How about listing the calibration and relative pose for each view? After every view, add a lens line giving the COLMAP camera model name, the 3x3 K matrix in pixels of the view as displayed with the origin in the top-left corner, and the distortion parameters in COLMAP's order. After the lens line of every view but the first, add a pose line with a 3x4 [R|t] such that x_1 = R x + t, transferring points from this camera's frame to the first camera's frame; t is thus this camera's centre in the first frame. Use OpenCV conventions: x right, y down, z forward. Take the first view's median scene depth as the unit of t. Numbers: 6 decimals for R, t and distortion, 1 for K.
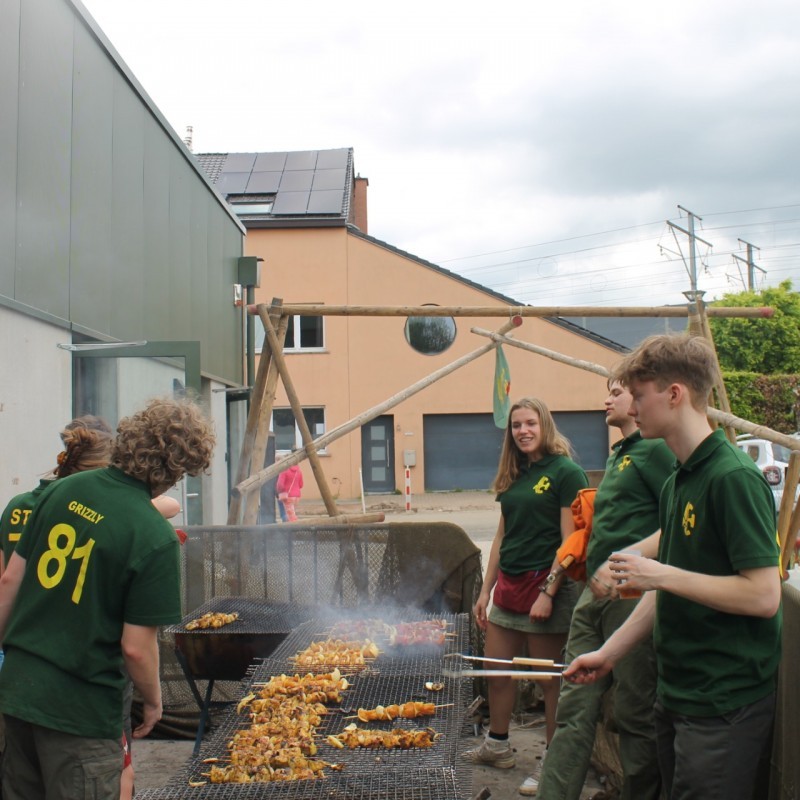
lens RADIAL K [[1180.1, 0, 399.8], [0, 1180.1, 401.4], [0, 0, 1]] dist [-0.122285, -0.006169]
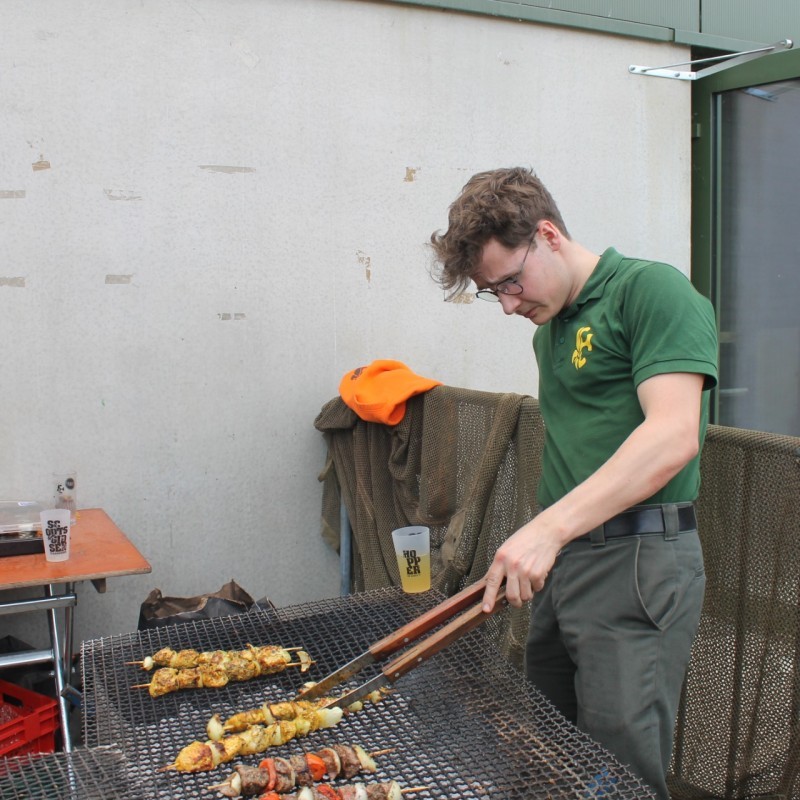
lens RADIAL K [[1039.5, 0, 400.2], [0, 1039.5, 399.9], [0, 0, 1]] dist [-0.152080, 0.124938]
pose [[0.448637, 0.106863, -0.887302, 0.078214], [0.034068, 0.990059, 0.136464, 0.026117], [0.893065, -0.091452, 0.440536, 0.410589]]
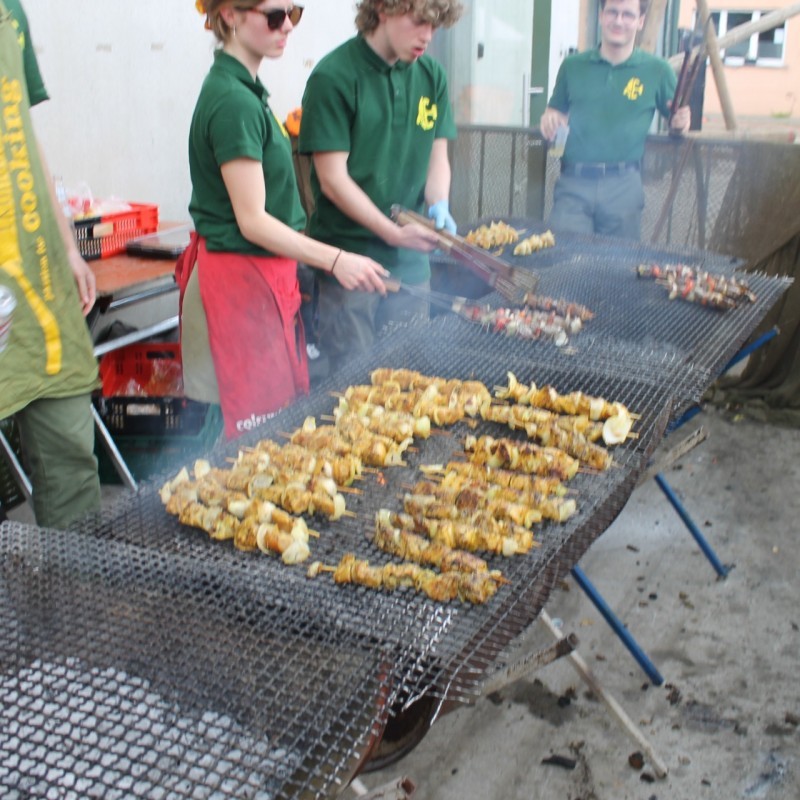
lens RADIAL K [[1119.6, 0, 348.1], [0, 1119.6, 400.4], [0, 0, 1]] dist [-0.182386, 0.198937]
pose [[0.894768, 0.153624, -0.419274, 0.044353], [-0.002847, 0.940900, 0.338673, 0.014623], [0.446523, -0.301840, 0.842324, 0.141064]]
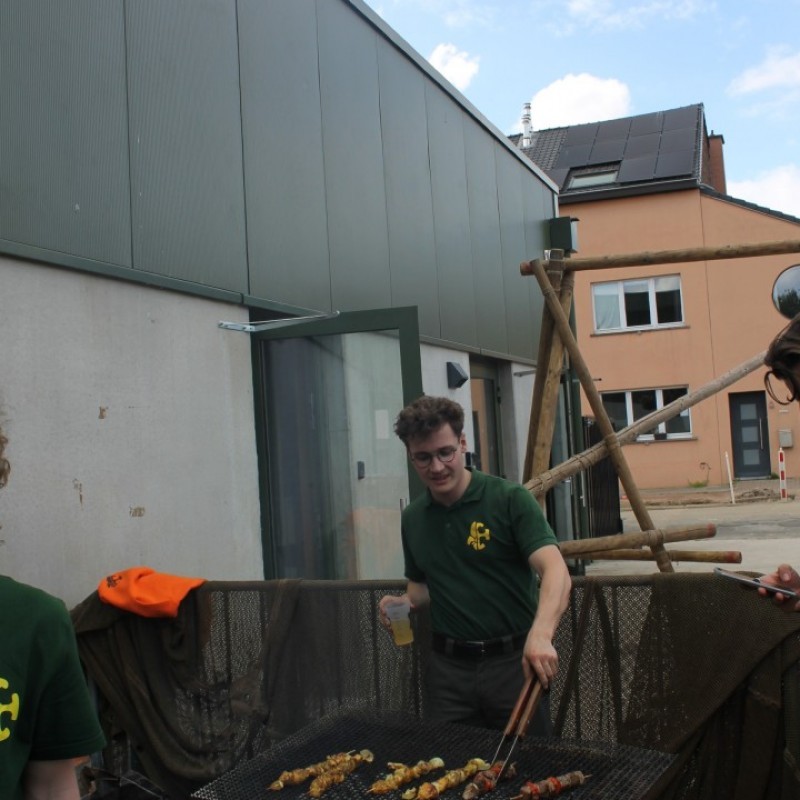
lens RADIAL K [[1086.8, 0, 402.9], [0, 1086.8, 414.8], [0, 0, 1]] dist [-0.129784, 0.007435]
pose [[0.935003, -0.051301, -0.350909, 0.038146], [0.059618, 0.998138, 0.012931, 0.004854], [0.349592, -0.033011, 0.936320, 0.239530]]
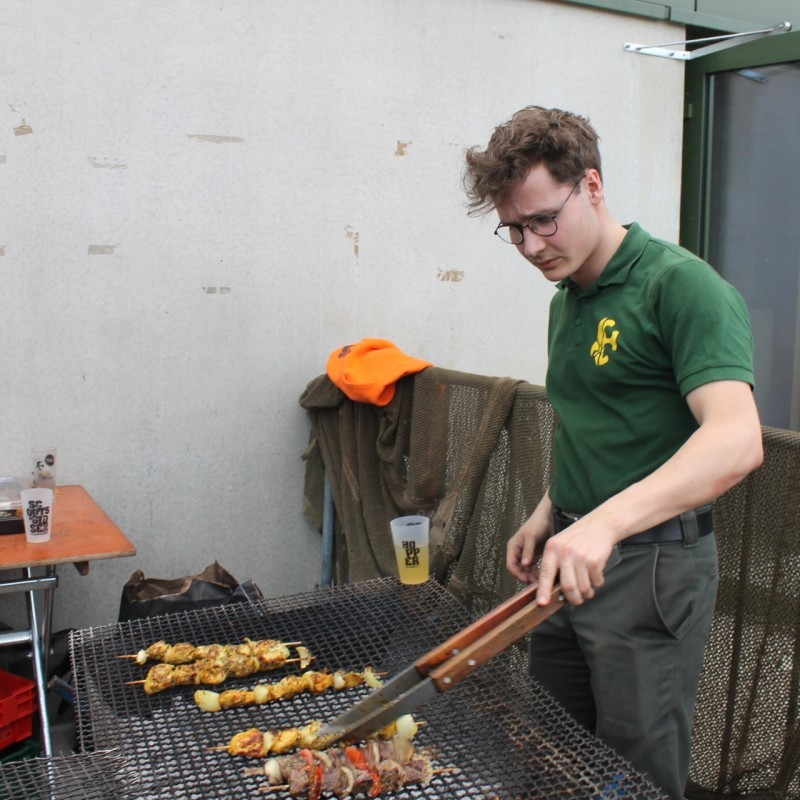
lens RADIAL K [[1037.0, 0, 400.2], [0, 1037.0, 398.5], [0, 0, 1]] dist [-0.152530, 0.124310]
pose [[0.477569, 0.142886, -0.866897, 0.070080], [0.008638, 0.985876, 0.167255, 0.023522], [0.878552, -0.087364, 0.469590, 0.407580]]
